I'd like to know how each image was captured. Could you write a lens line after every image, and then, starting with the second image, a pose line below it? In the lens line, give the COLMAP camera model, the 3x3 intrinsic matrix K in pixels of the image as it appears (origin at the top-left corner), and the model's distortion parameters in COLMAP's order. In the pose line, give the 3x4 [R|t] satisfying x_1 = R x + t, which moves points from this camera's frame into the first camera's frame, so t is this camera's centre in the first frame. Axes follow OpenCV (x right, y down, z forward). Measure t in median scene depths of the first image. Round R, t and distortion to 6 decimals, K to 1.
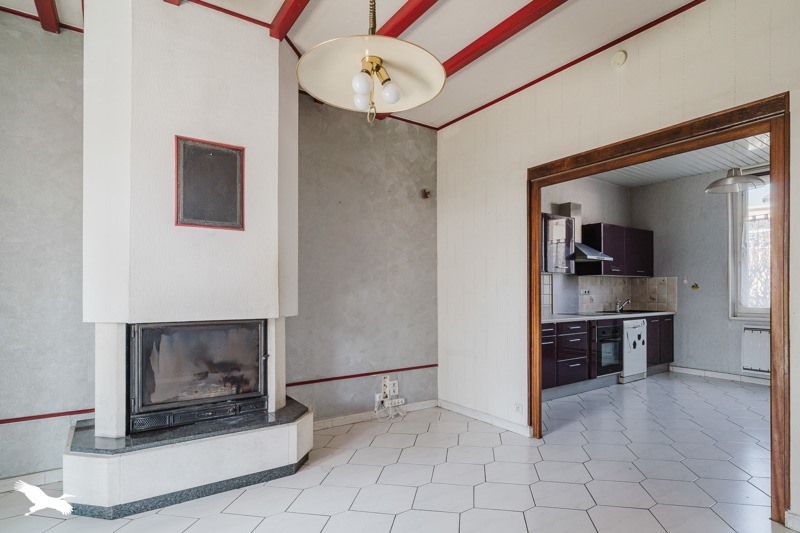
lens RADIAL K [[407.8, 0, 397.6], [0, 407.8, 292.5], [0, 0, 1]] dist [0.019840, -0.000556]
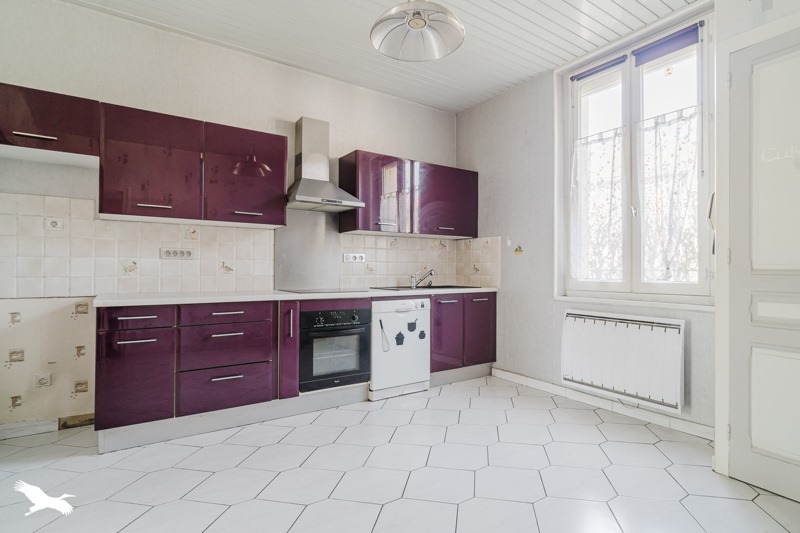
lens RADIAL K [[407.8, 0, 397.6], [0, 407.8, 265.2], [0, 0, 1]] dist [0.019840, -0.000556]
pose [[0.999162, -0.000236, -0.040918, 0.581443], [-0.000405, 0.999877, -0.015657, 0.021295], [0.040917, 0.015661, 0.999040, 0.349671]]
